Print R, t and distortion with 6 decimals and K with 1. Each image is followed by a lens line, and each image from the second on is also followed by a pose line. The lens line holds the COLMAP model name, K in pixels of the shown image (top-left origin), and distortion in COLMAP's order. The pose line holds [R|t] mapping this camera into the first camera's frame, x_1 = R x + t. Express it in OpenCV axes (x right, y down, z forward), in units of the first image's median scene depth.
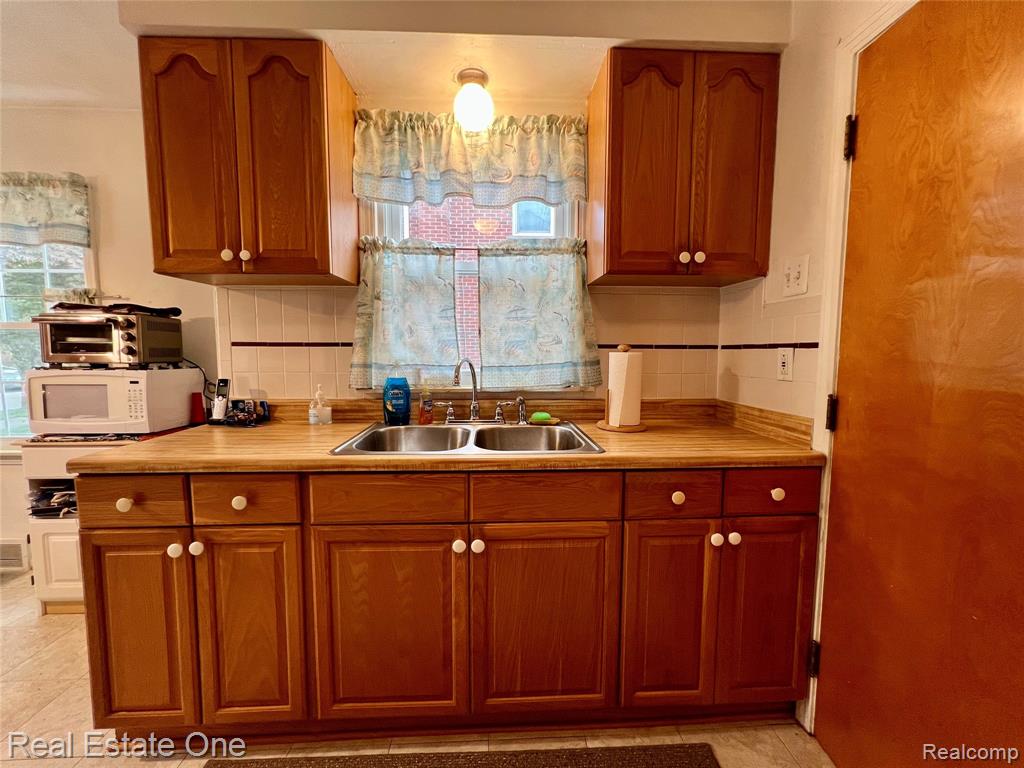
lens RADIAL K [[419.9, 0, 510.6], [0, 419.9, 379.6], [0, 0, 1]] dist [0.000340, -0.000075]
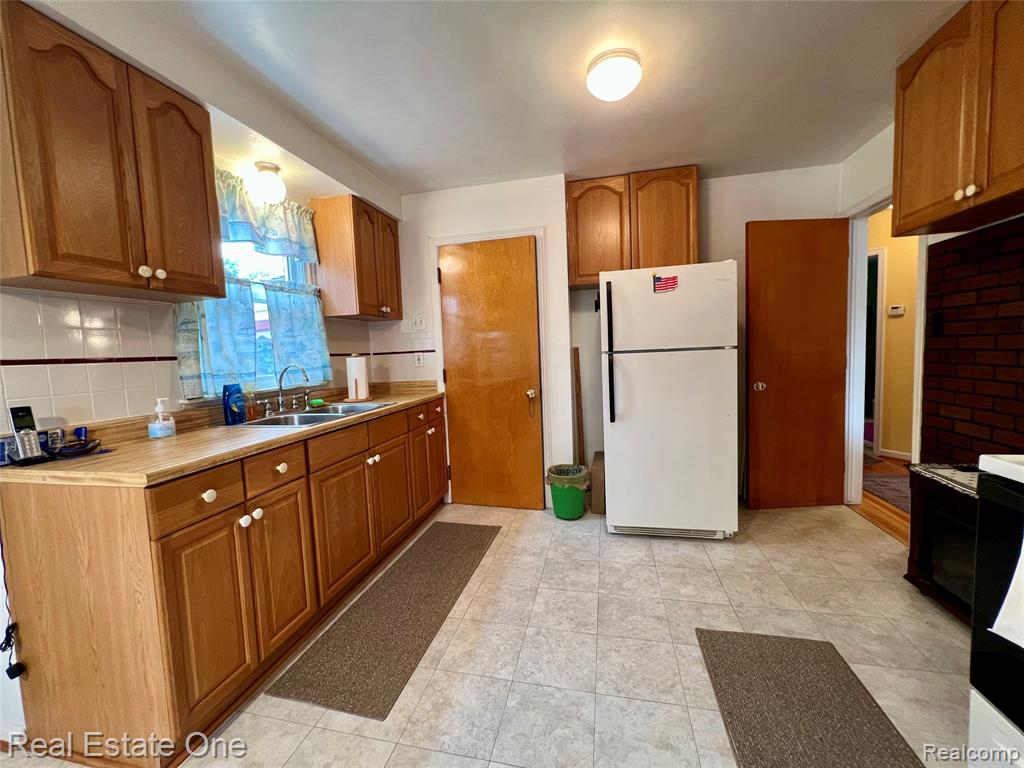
lens RADIAL K [[413.5, 0, 510.4], [0, 413.5, 381.3], [0, 0, 1]] dist [-0.001591, -0.000005]
pose [[0.268288, -0.083110, 0.959747, -1.400580], [0.119500, 0.991448, 0.052450, 0.023656], [-0.955898, 0.100618, 0.275925, -0.098005]]
